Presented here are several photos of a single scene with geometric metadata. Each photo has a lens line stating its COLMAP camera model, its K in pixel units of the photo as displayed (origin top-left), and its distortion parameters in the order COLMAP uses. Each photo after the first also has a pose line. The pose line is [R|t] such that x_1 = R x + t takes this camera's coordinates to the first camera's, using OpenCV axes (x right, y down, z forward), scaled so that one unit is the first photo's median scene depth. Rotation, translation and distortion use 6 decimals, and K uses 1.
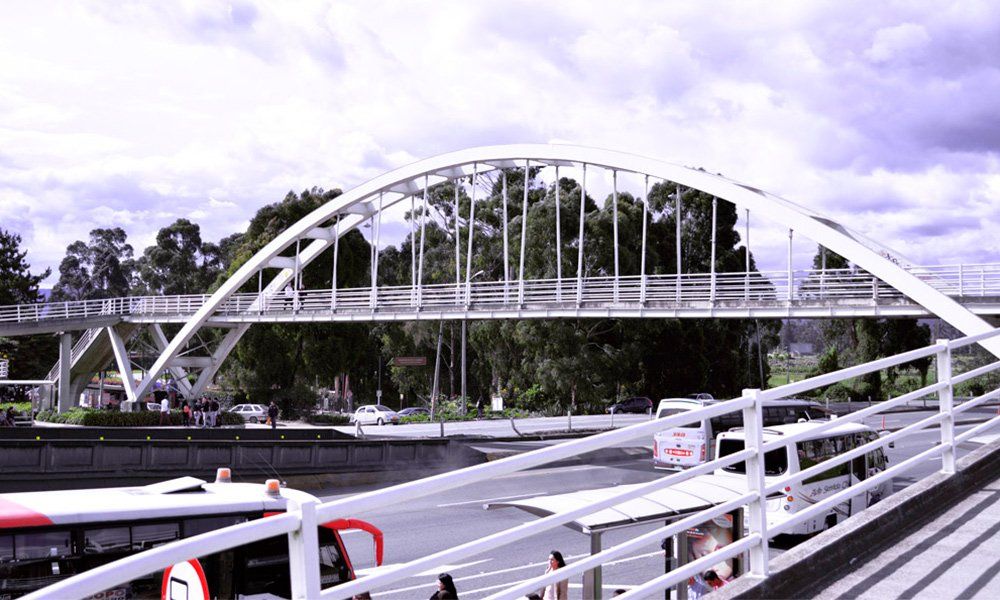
lens RADIAL K [[1022.5, 0, 502.1], [0, 1022.5, 337.2], [0, 0, 1]] dist [-0.083892, 0.017045]
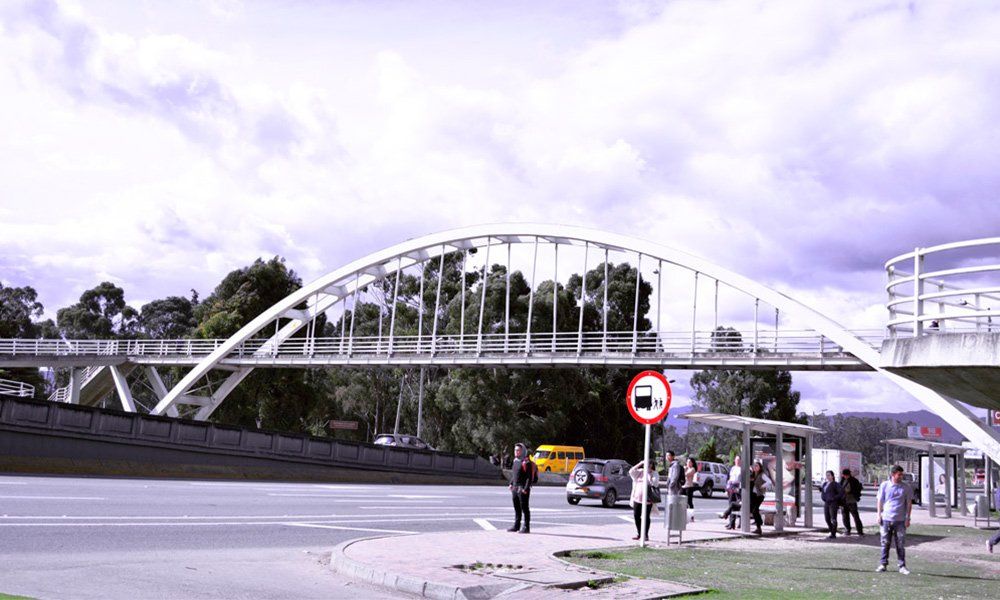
lens RADIAL K [[994.8, 0, 504.2], [0, 994.8, 349.0], [0, 0, 1]] dist [-0.133825, 0.535740]
pose [[0.992488, 0.051640, 0.110910, -0.081414], [-0.043307, 0.996146, -0.076272, 0.031985], [-0.114422, 0.070896, 0.990899, -0.102602]]
